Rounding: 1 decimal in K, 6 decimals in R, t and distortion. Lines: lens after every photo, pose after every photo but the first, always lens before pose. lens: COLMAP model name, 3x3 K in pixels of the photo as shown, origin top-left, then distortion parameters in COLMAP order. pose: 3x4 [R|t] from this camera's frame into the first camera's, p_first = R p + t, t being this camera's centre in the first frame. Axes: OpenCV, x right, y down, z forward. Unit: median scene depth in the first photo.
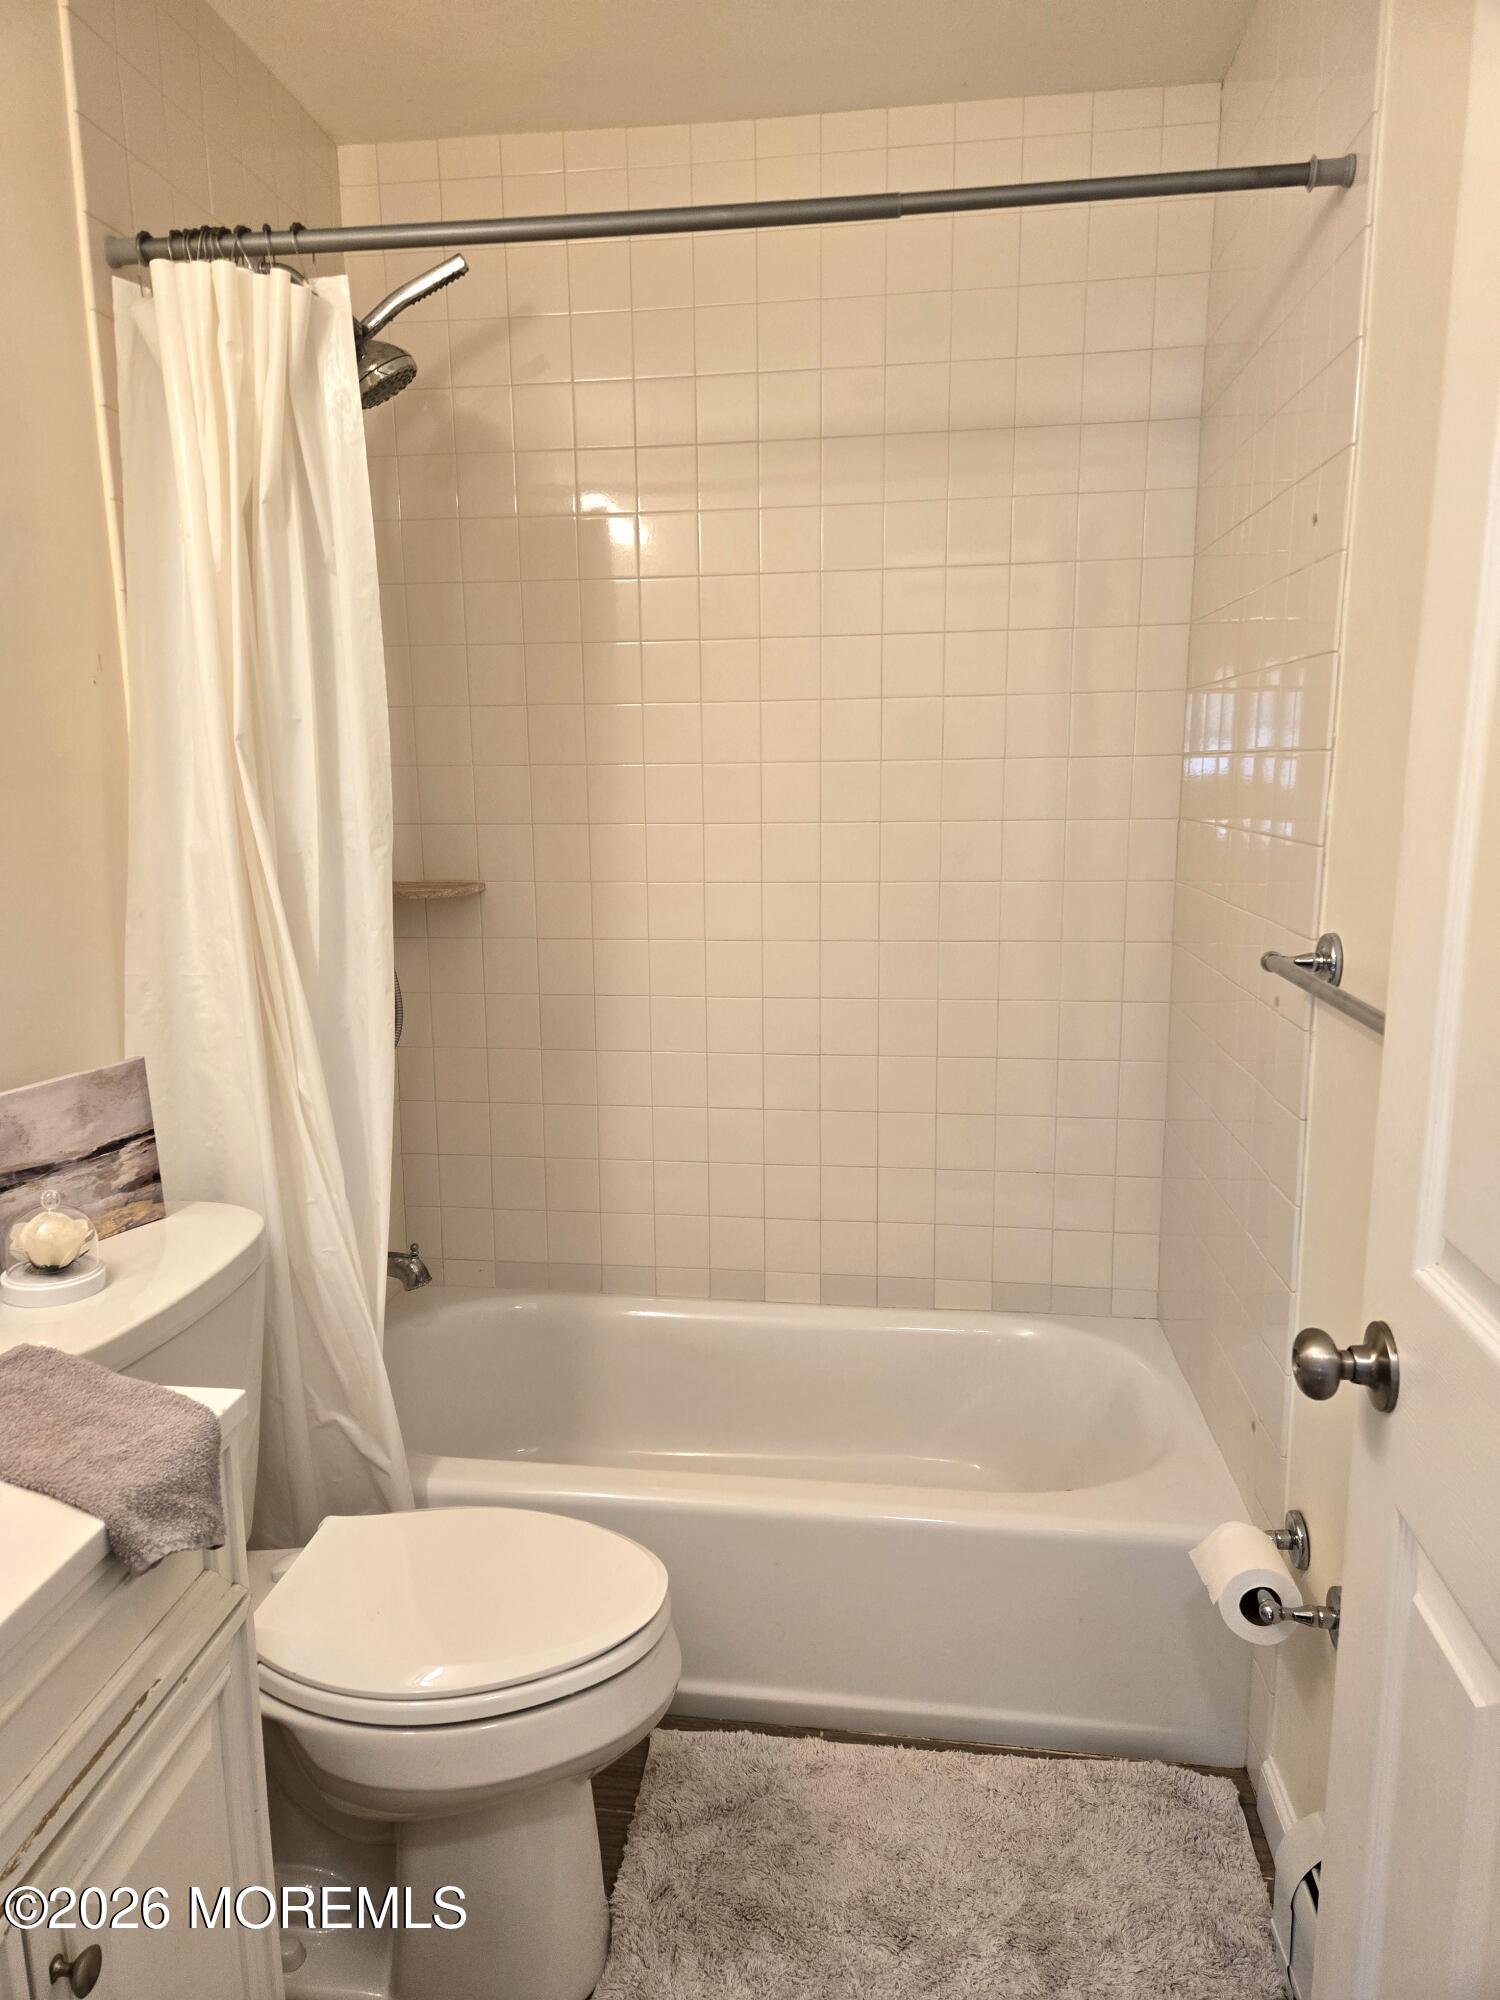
lens RADIAL K [[1338.7, 0, 742.0], [0, 1338.7, 995.6], [0, 0, 1]] dist [0.071389, -0.055708]
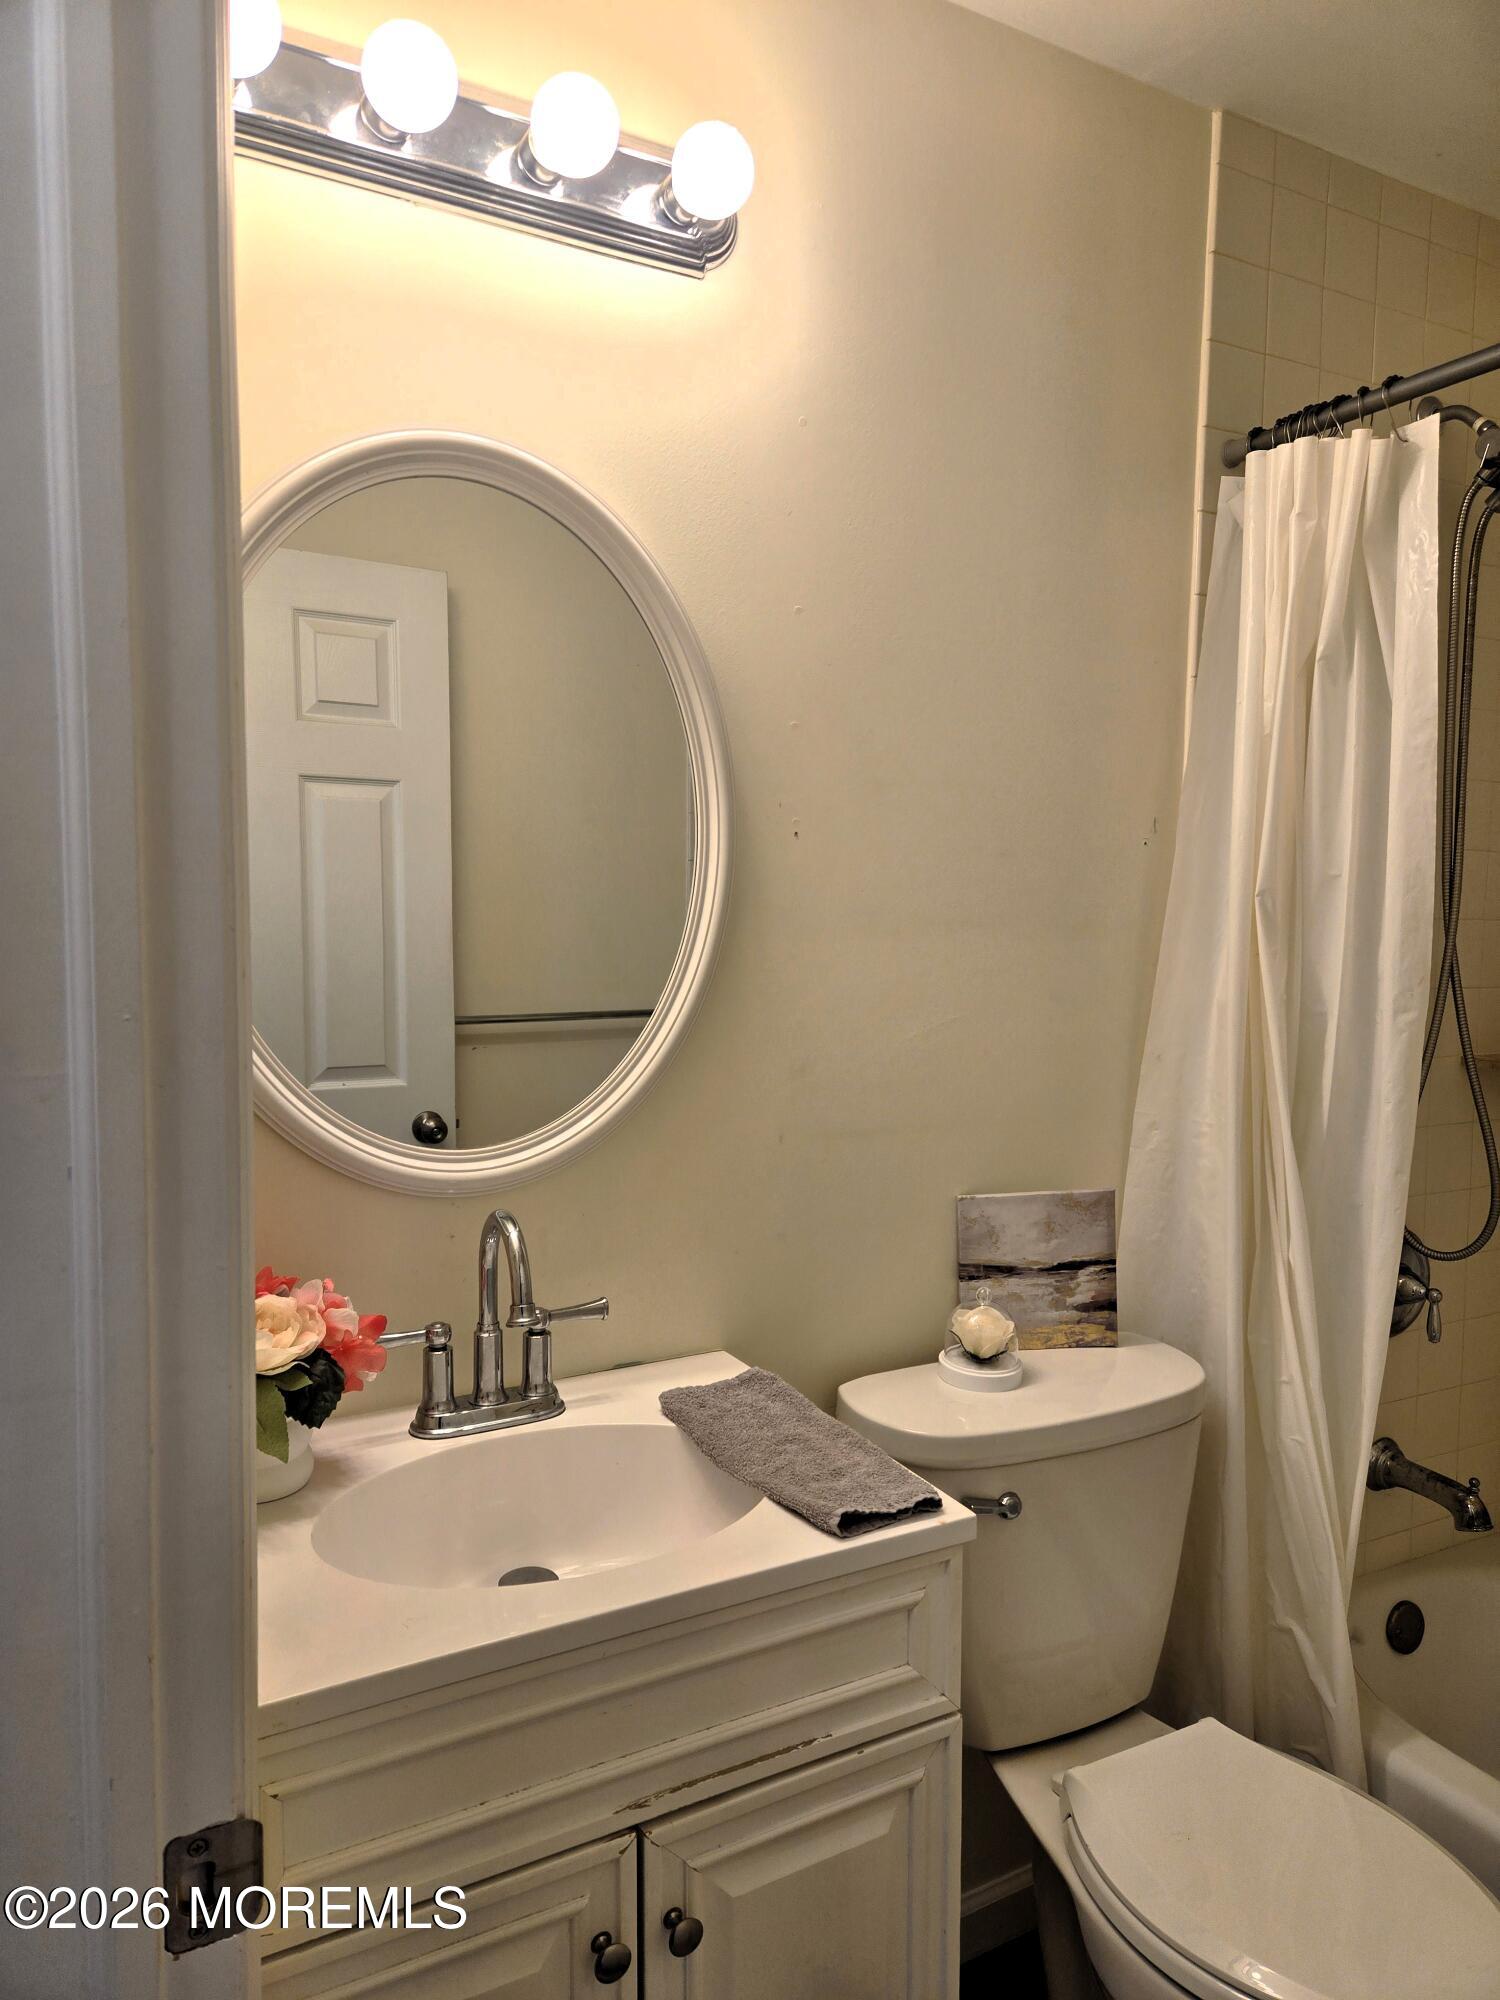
lens RADIAL K [[1338.7, 0, 742.0], [0, 1338.7, 995.6], [0, 0, 1]] dist [0.071389, -0.055708]
pose [[0.588081, 0.074141, -0.805397, 0.225896], [-0.156284, 0.987439, -0.023216, -0.034640], [0.793559, 0.139523, 0.592281, 0.118606]]
